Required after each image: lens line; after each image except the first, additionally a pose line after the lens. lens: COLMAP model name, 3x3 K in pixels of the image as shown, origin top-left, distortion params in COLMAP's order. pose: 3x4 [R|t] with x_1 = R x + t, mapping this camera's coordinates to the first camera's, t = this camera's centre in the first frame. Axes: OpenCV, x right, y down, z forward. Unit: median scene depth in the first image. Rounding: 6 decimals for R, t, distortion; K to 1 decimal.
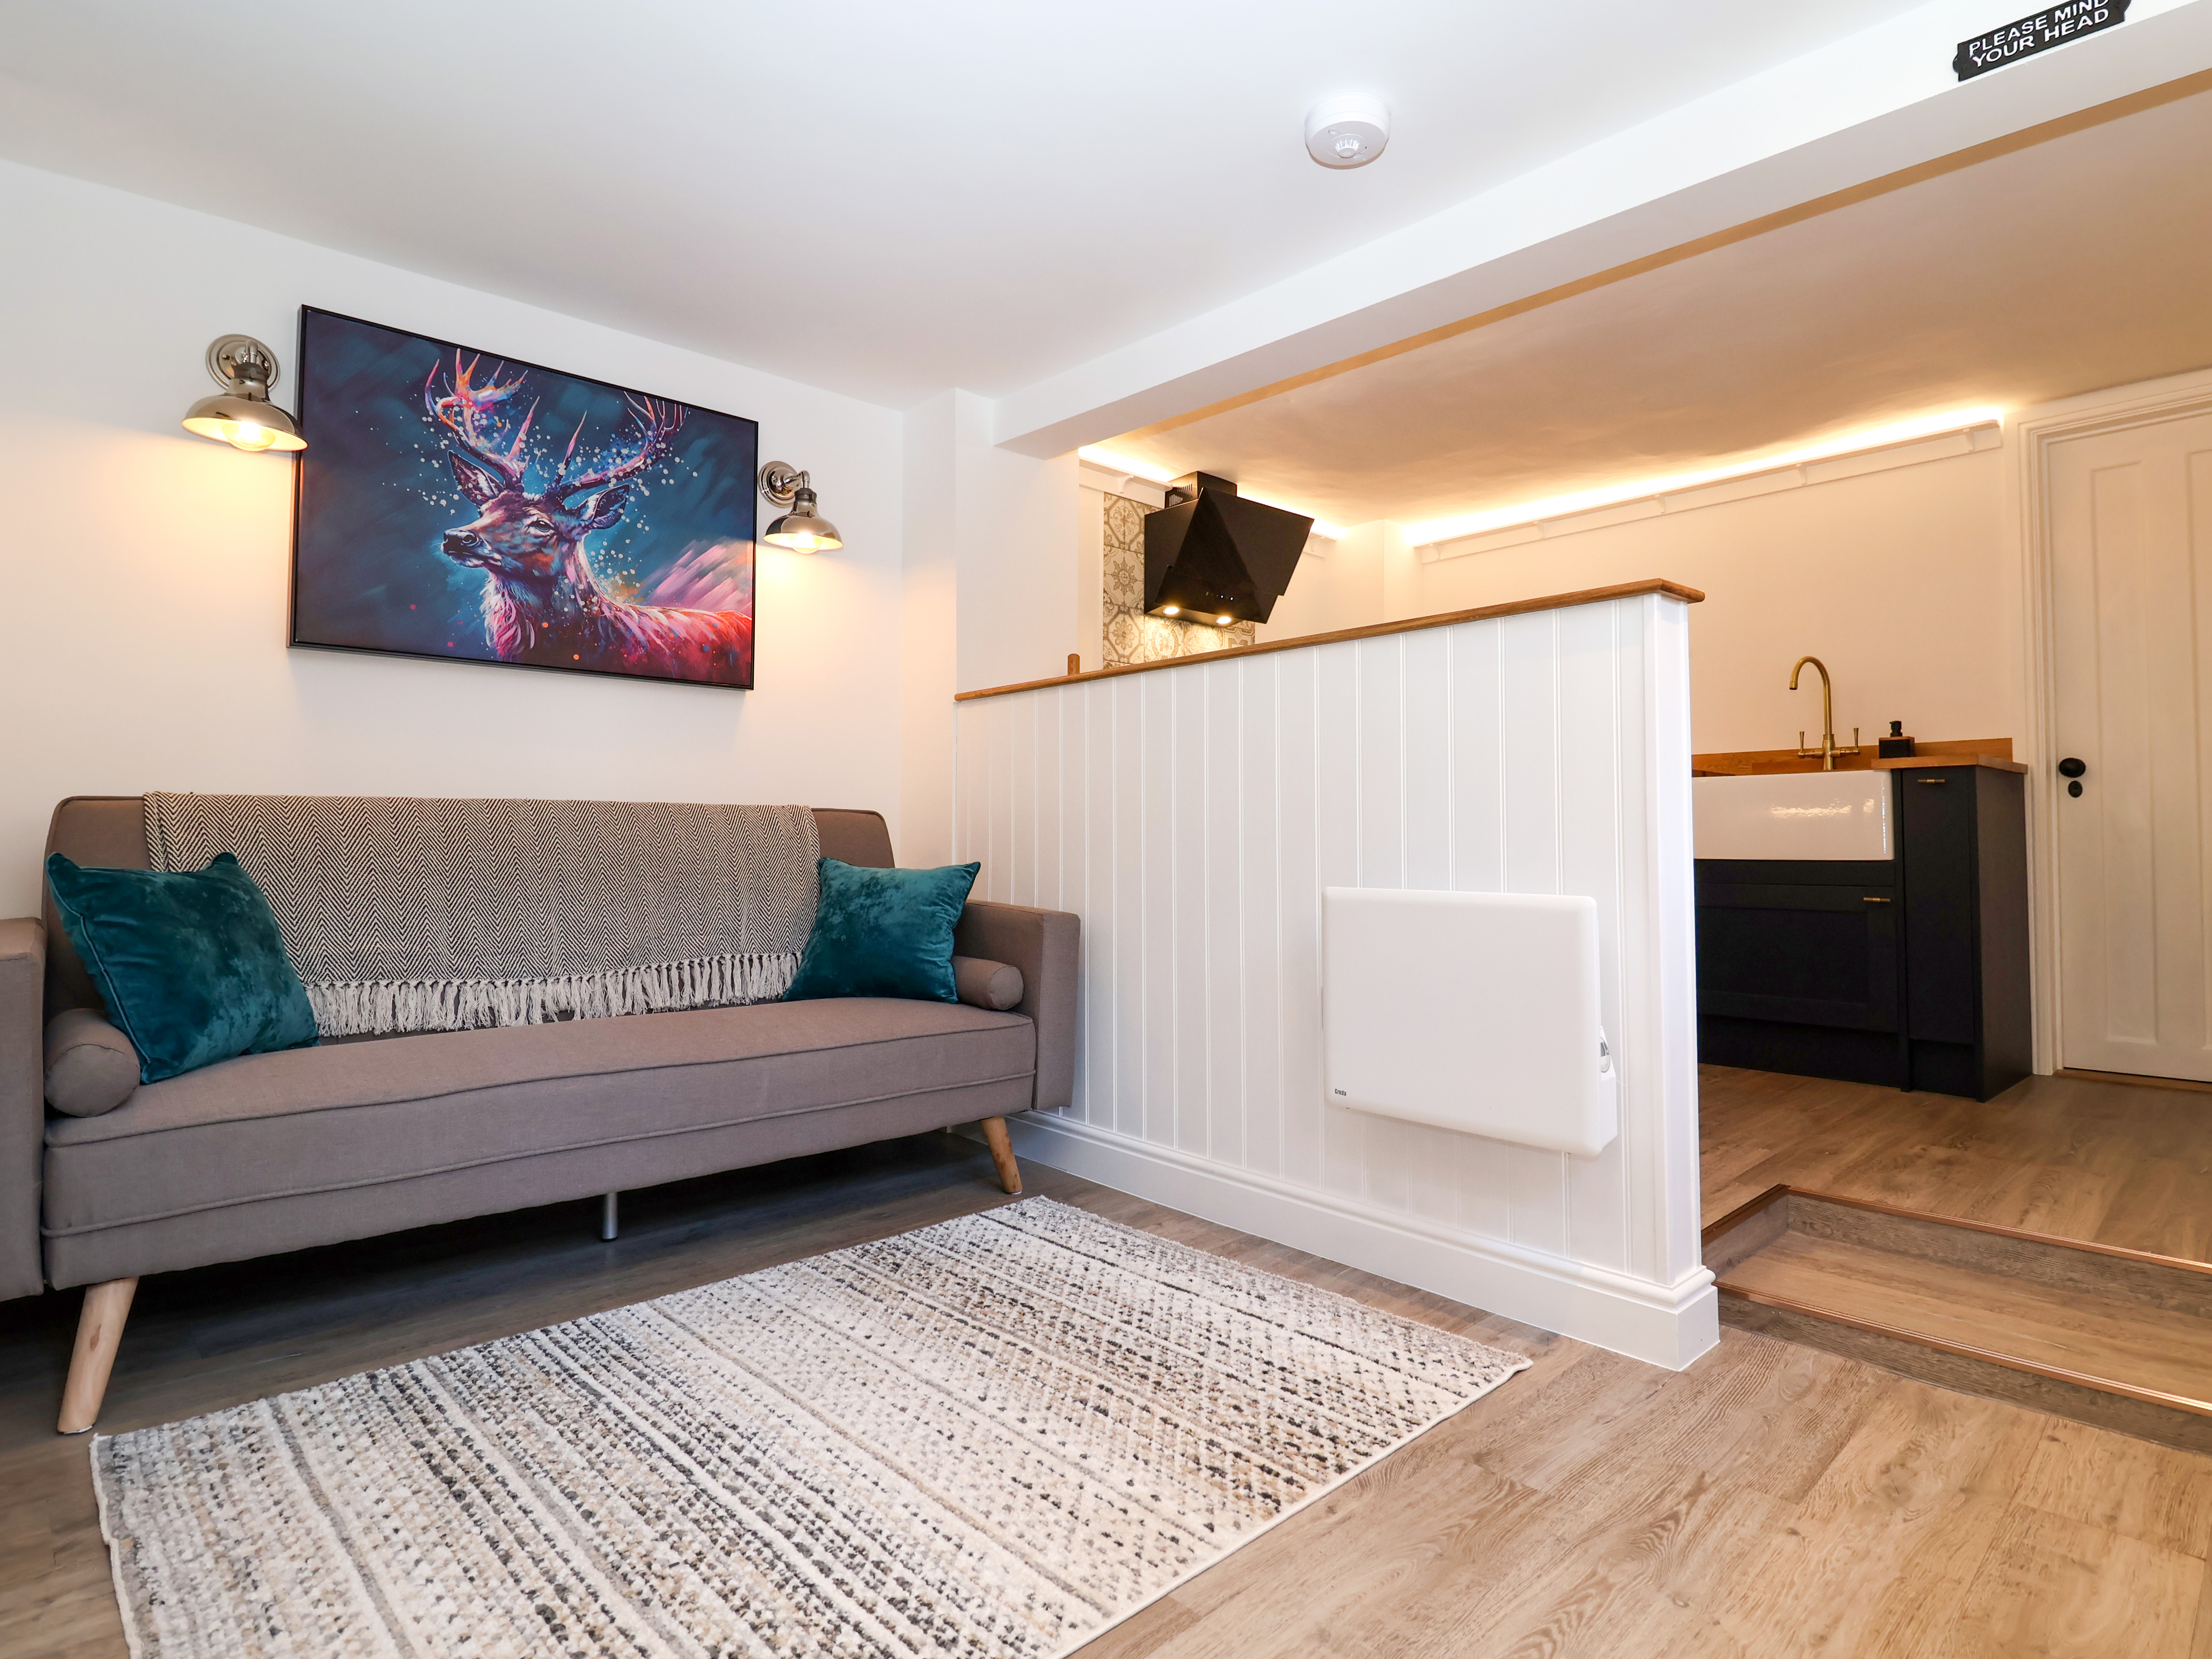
lens RADIAL K [[1197.8, 0, 1106.0], [0, 1197.8, 829.5], [0, 0, 1]] dist [-0.005559, -0.014978]
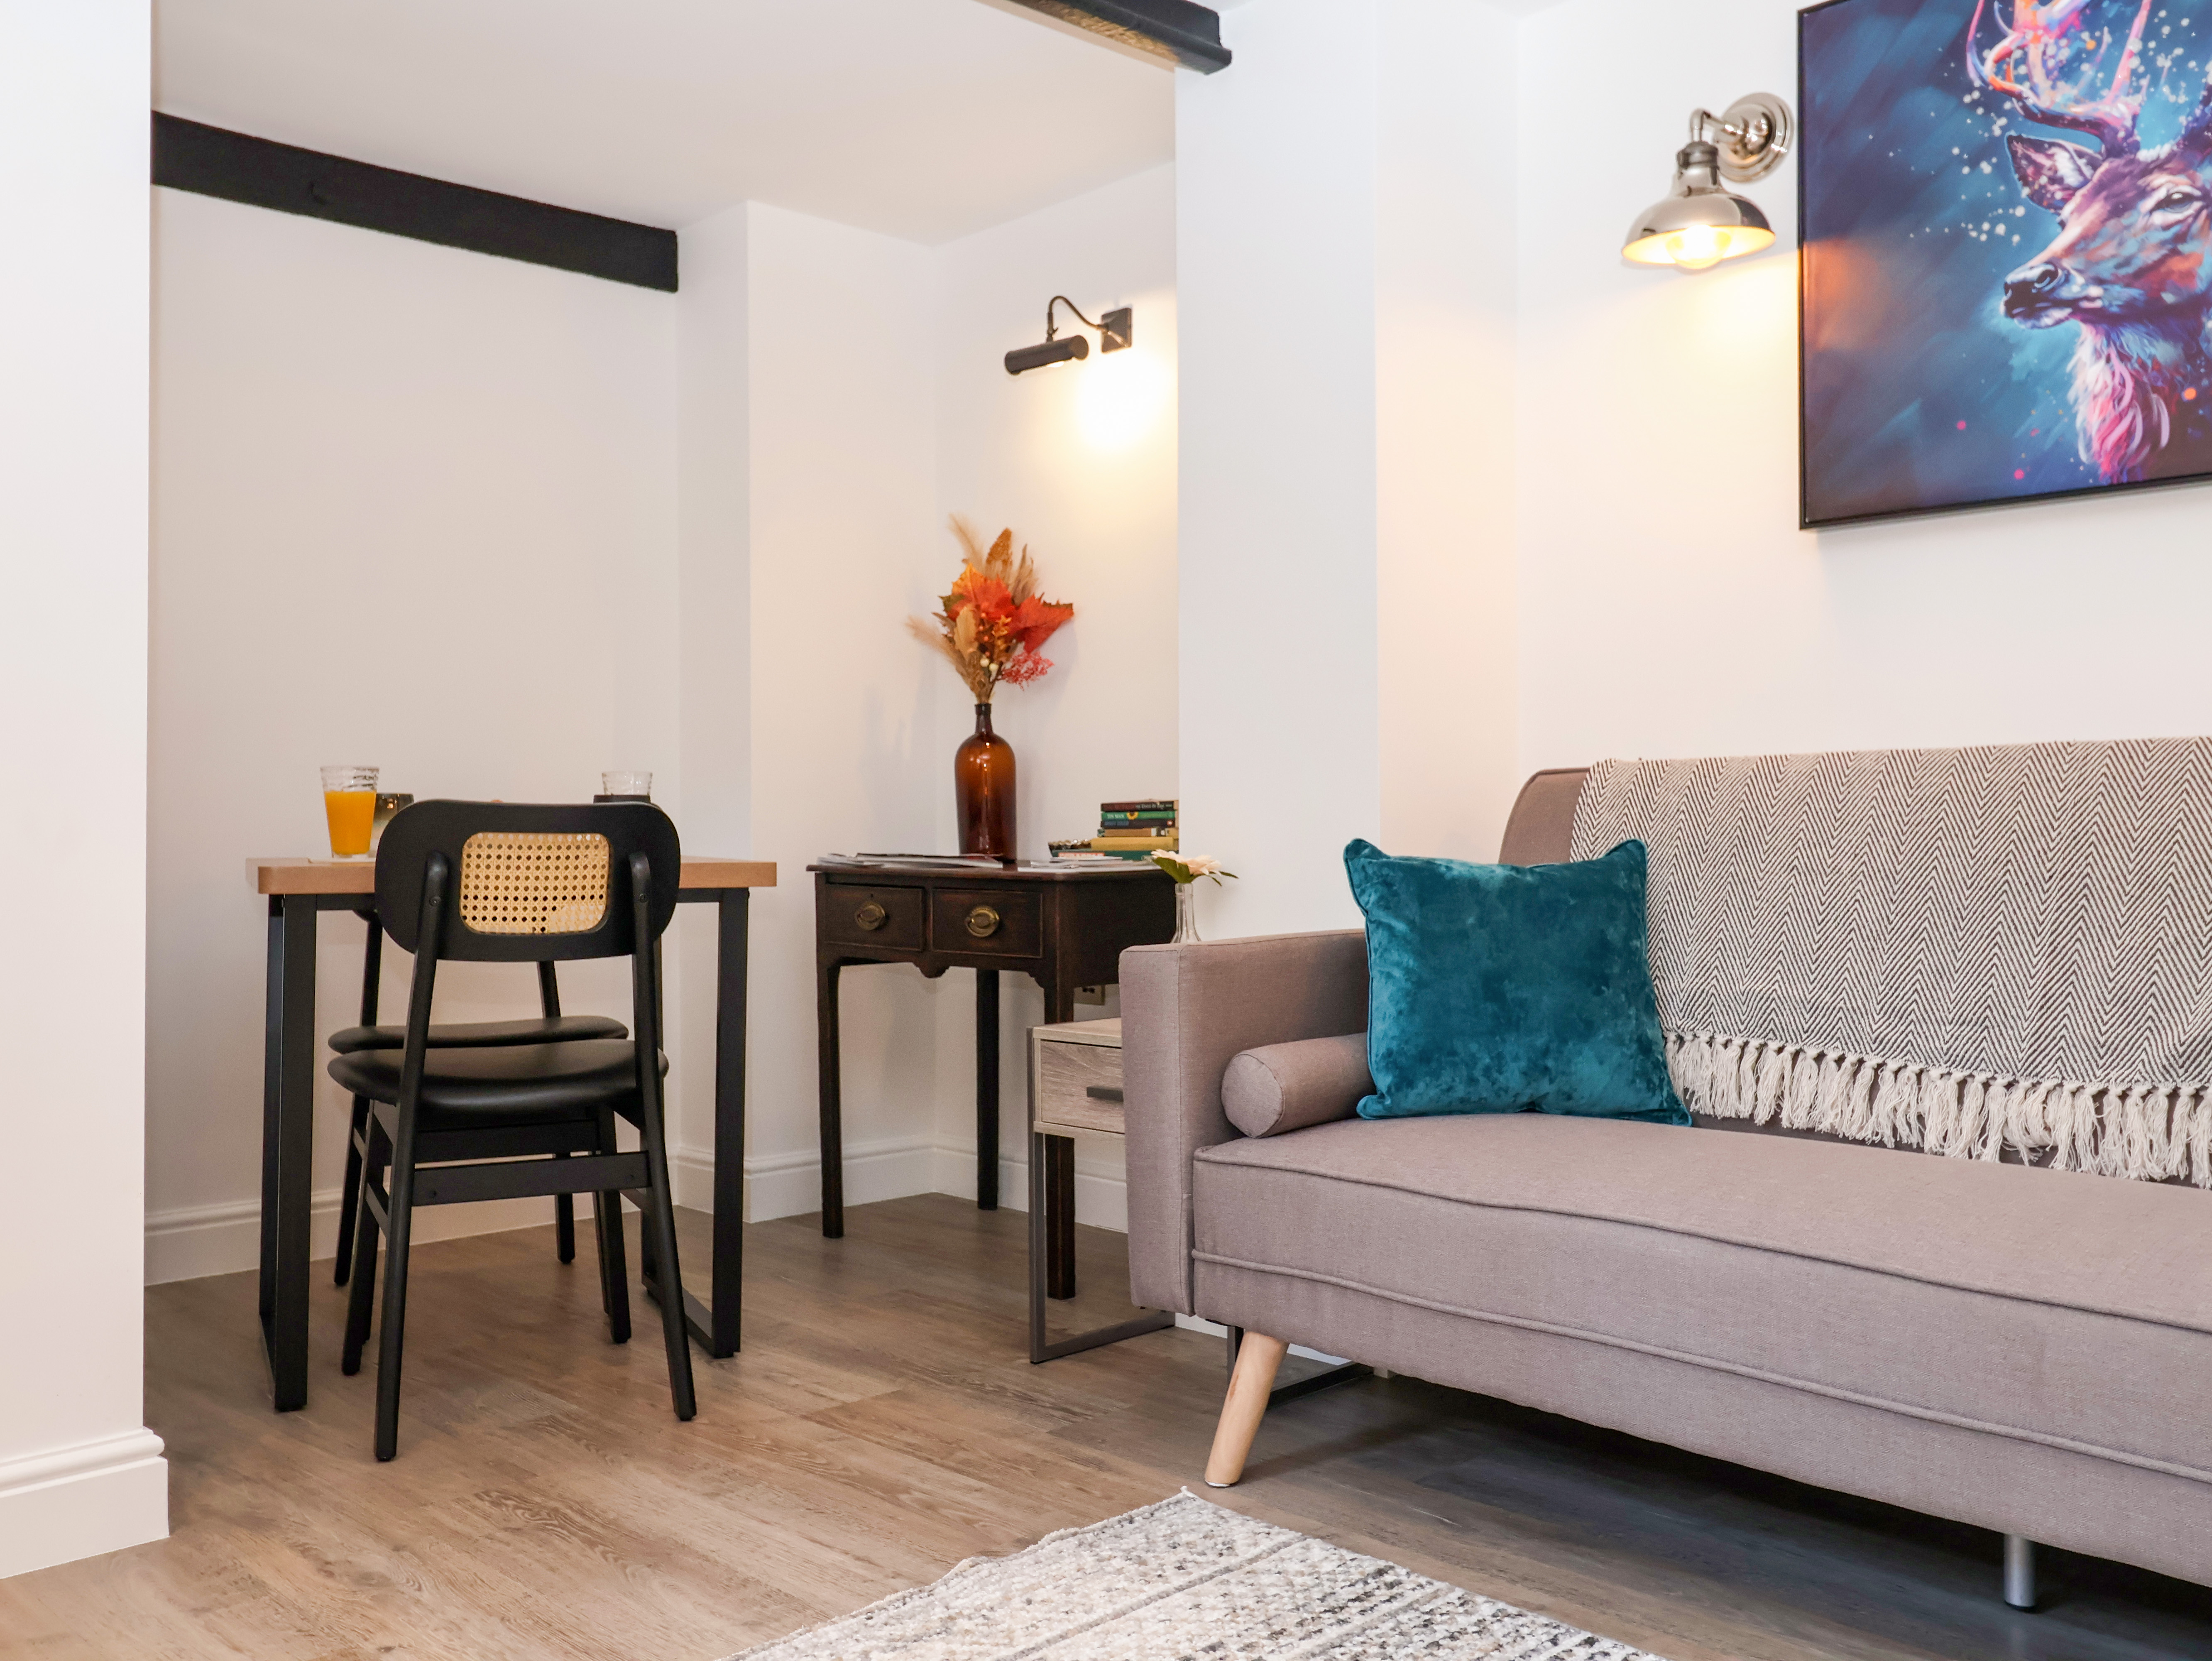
lens RADIAL K [[1936.8, 0, 1106.0], [0, 1936.8, 830.5], [0, 0, 1]] dist [-0.002121, 0.003338]
pose [[0.002850, -0.000440, -0.999996, 0.370253], [0.016395, 0.999866, -0.000393, 0.007373], [0.999862, -0.016393, 0.002857, 0.561310]]
